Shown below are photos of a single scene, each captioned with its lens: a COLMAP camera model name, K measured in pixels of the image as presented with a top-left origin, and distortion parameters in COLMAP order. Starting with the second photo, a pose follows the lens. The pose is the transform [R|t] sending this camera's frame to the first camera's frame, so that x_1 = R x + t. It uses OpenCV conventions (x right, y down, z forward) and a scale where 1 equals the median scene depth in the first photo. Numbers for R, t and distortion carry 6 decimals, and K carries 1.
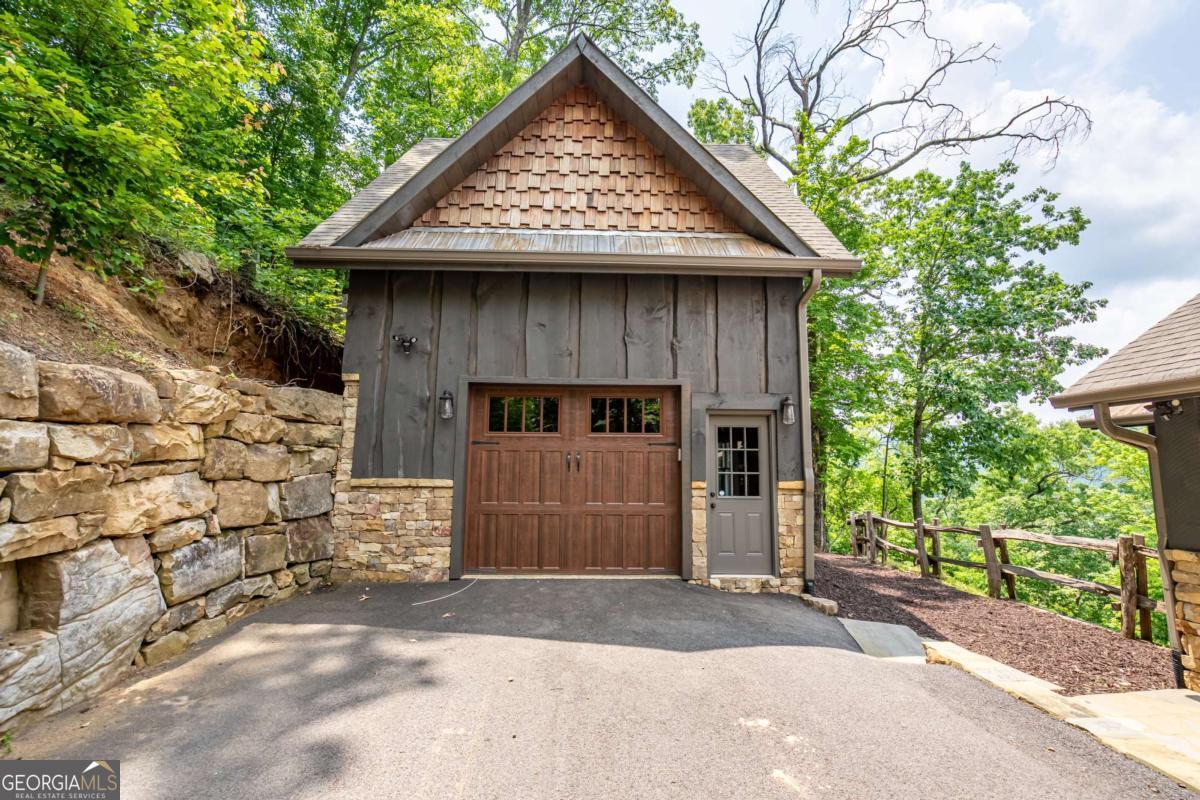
lens RADIAL K [[542.1, 0, 600.0], [0, 542.1, 400.0], [0, 0, 1]] dist [-0.001275, -0.000619]
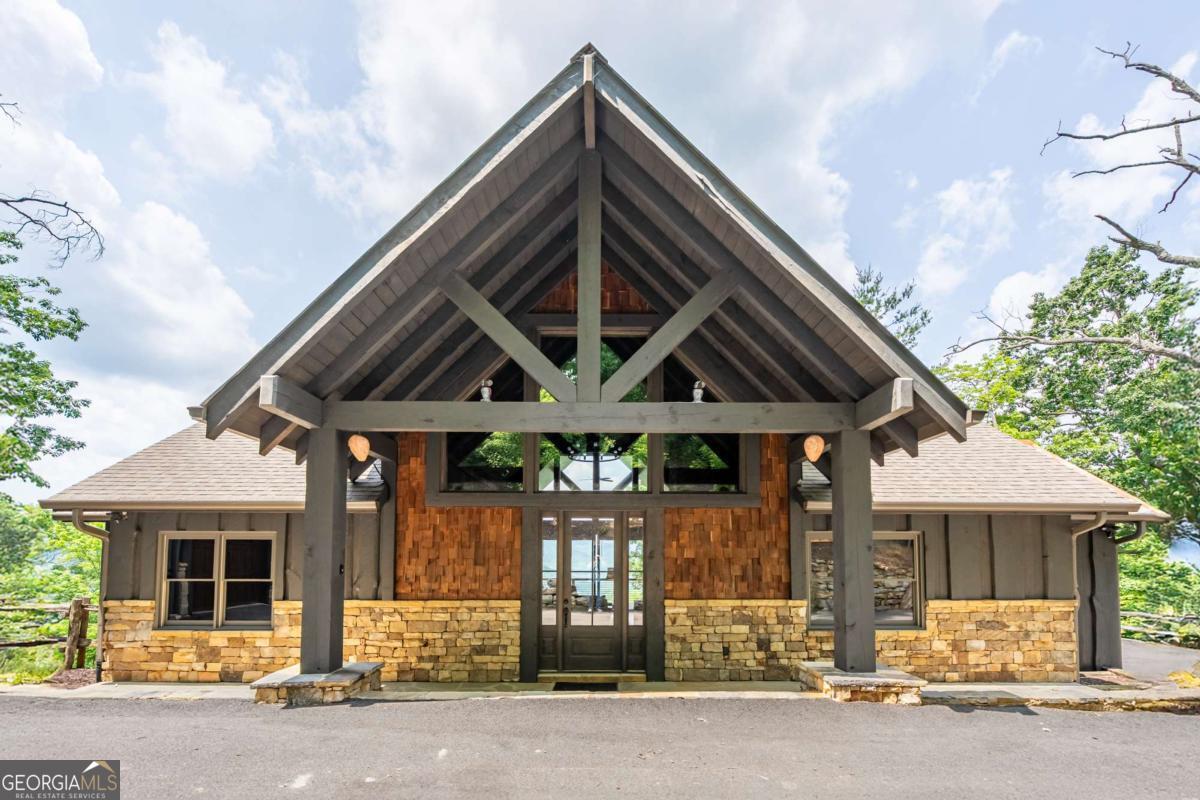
lens RADIAL K [[518.3, 0, 602.6], [0, 518.3, 527.9], [0, 0, 1]] dist [-0.001827, -0.000304]
pose [[0.012154, 0.049215, 0.998714, -0.365767], [-0.129641, 0.990436, -0.047229, -0.045459], [-0.991487, -0.128900, 0.018418, -0.356829]]
